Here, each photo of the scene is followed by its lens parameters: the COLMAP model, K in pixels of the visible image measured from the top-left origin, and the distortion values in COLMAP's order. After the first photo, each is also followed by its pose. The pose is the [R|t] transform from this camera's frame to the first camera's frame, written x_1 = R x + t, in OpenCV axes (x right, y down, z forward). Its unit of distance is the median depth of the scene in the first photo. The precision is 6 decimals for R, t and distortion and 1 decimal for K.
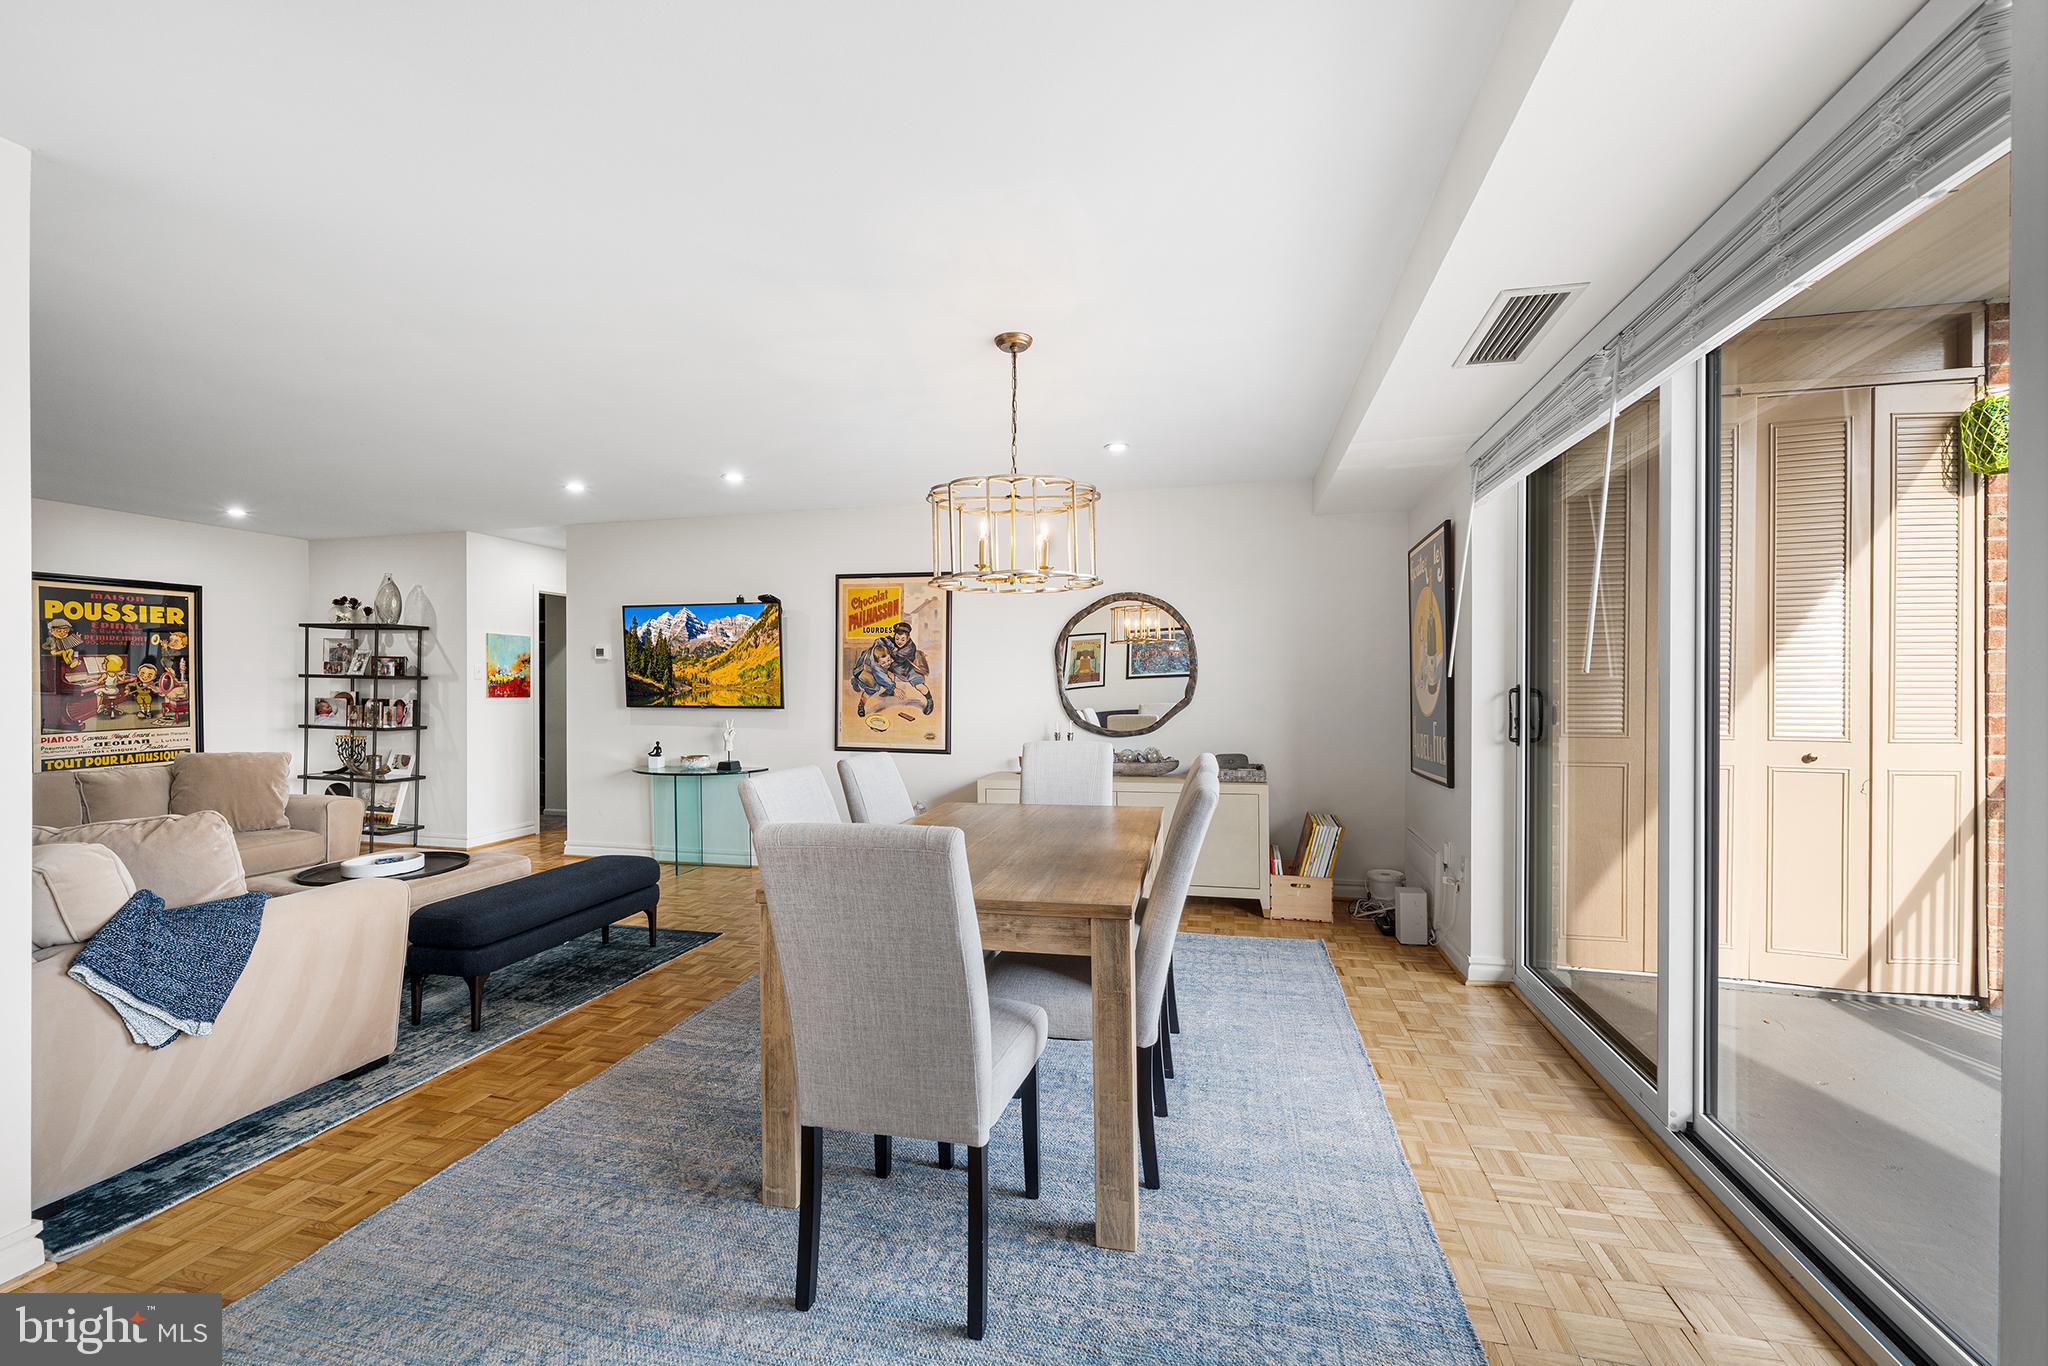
lens RADIAL K [[823.1, 0, 1018.4], [0, 823.1, 685.3], [0, 0, 1]] dist [-0.003221, 0.000966]
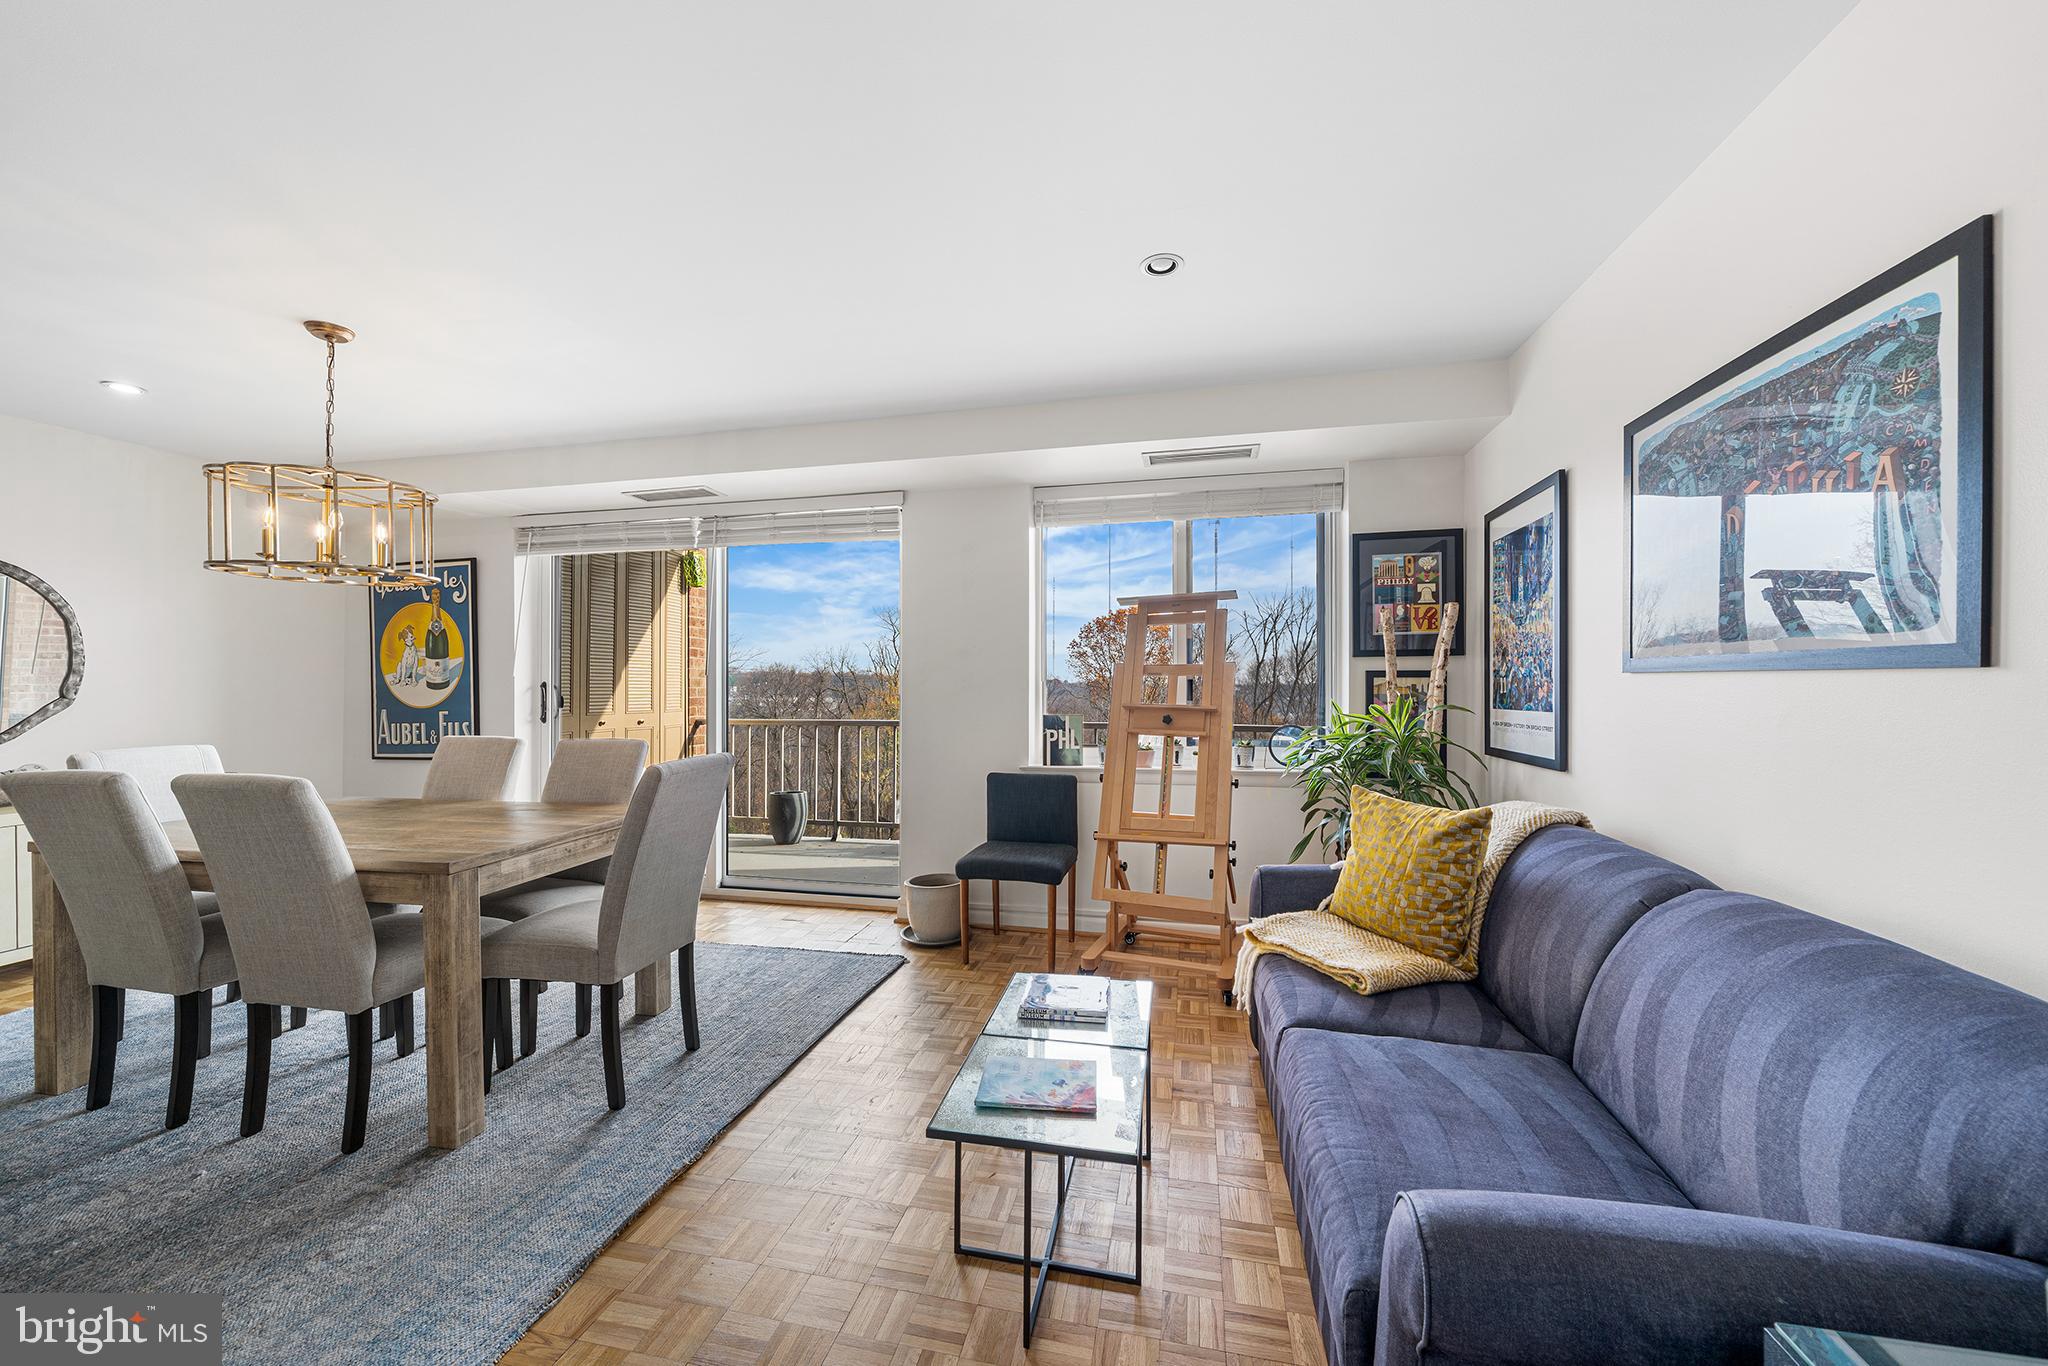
lens RADIAL K [[773.6, 0, 1012.3], [0, 773.6, 683.1], [0, 0, 1]] dist [-0.003955, -0.000221]
pose [[-0.012312, 0.007595, 0.999895, -0.481358], [0.003360, 0.999966, -0.007555, 0.008191], [-0.999919, 0.003267, -0.012337, 0.095804]]
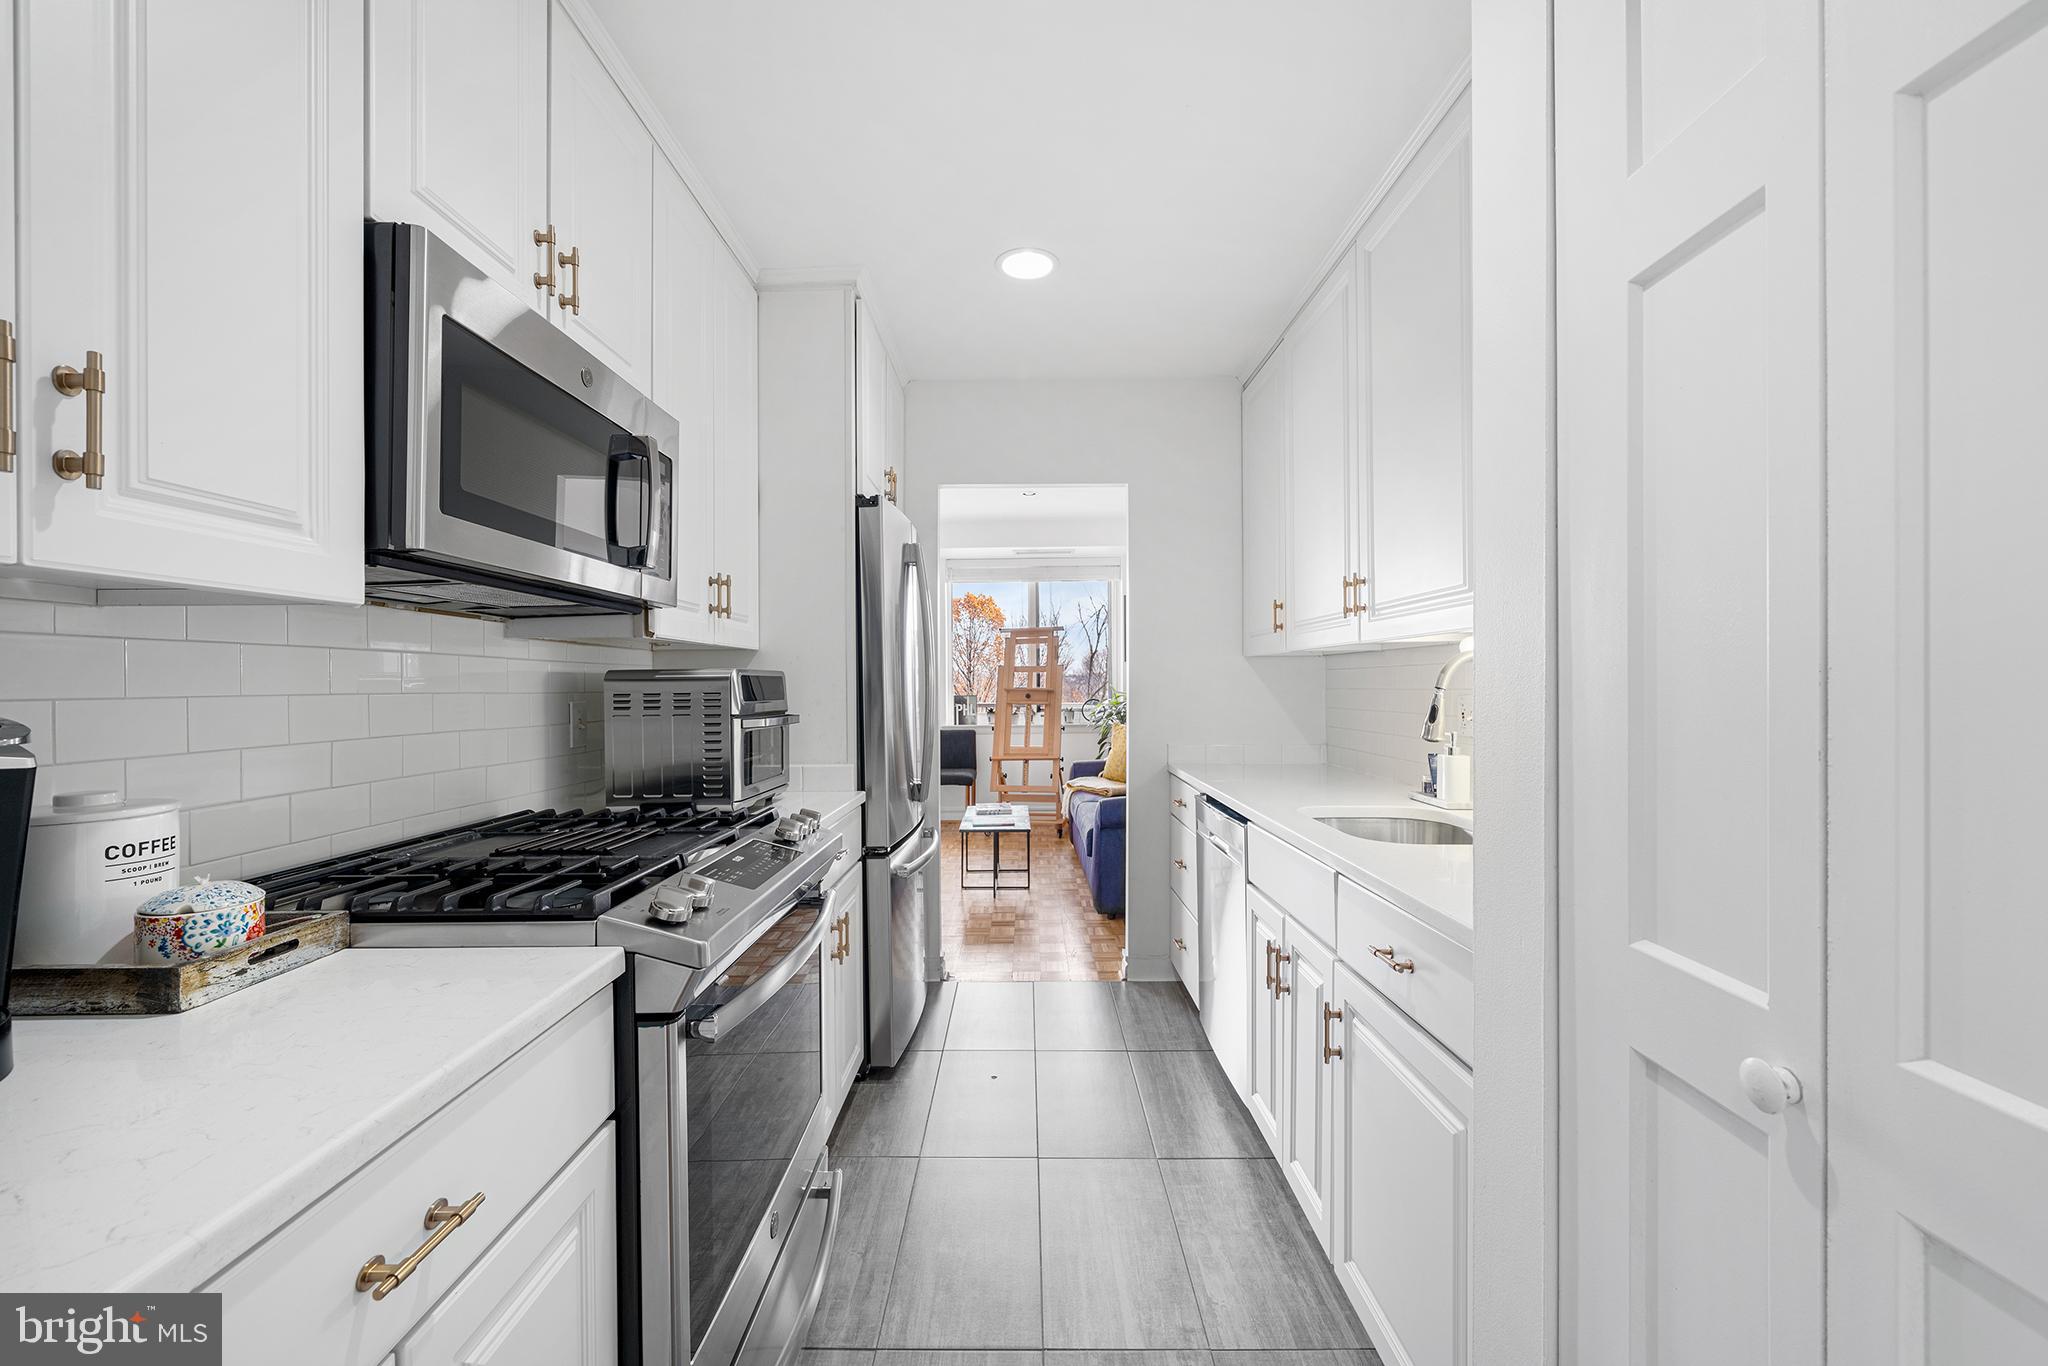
lens RADIAL K [[823.1, 0, 1036.5], [0, 823.1, 683.5], [0, 0, 1]] dist [-0.003221, 0.000966]
pose [[-0.249473, -0.003035, 0.968377, -1.033409], [0.010993, 0.999922, 0.005966, 0.007917], [-0.968319, 0.012134, -0.249420, 0.251349]]
